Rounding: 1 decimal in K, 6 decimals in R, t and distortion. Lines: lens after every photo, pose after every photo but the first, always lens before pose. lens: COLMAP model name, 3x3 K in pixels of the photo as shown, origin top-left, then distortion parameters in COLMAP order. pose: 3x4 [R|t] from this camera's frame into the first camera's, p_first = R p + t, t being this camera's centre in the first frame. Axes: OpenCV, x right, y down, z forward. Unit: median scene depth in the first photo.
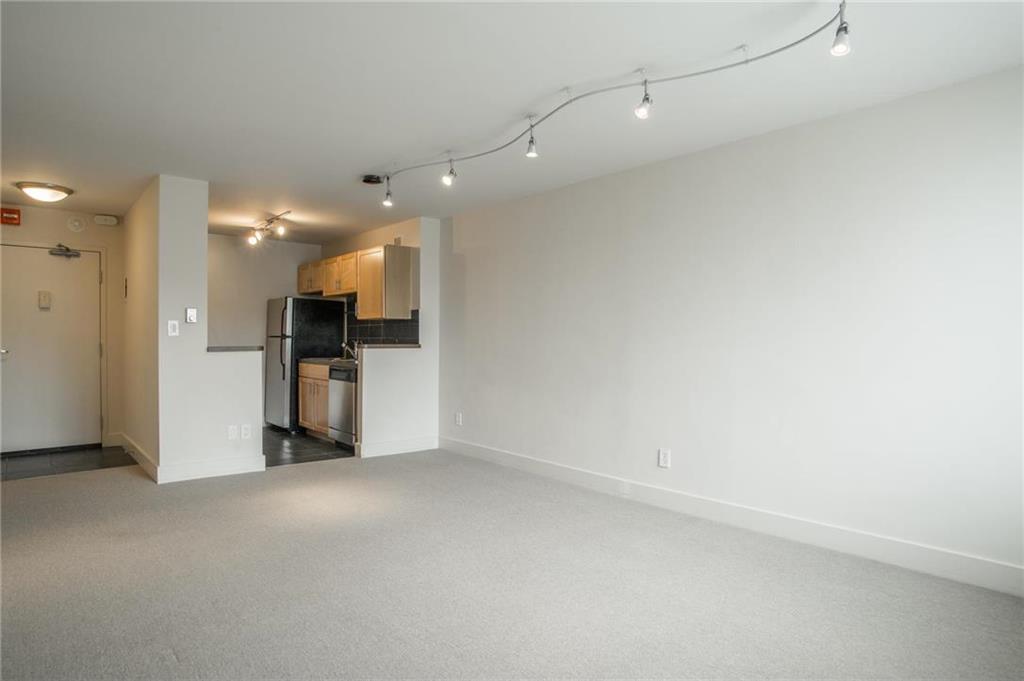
lens RADIAL K [[584.2, 0, 512.0], [0, 584.2, 340.5], [0, 0, 1]] dist [-0.000776, 0.000005]
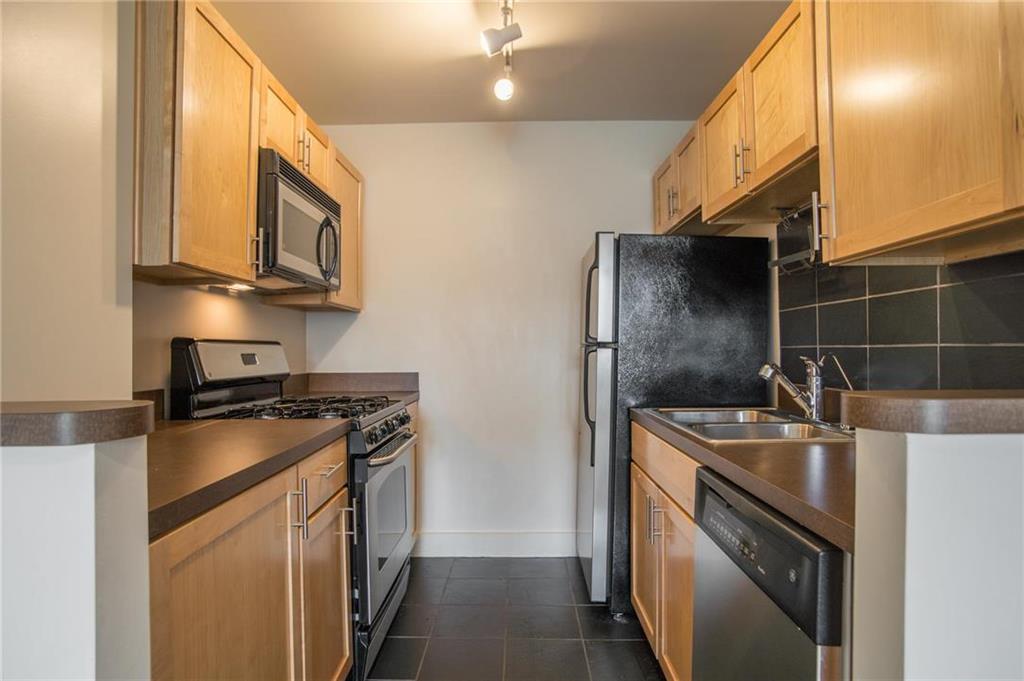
lens RADIAL K [[584.2, 0, 512.0], [0, 584.2, 340.5], [0, 0, 1]] dist [-0.000776, 0.000005]
pose [[0.753767, -0.011821, -0.657035, -0.193087], [-0.001154, 0.999813, -0.019312, -0.002200], [0.657141, 0.015315, 0.753612, 0.697849]]
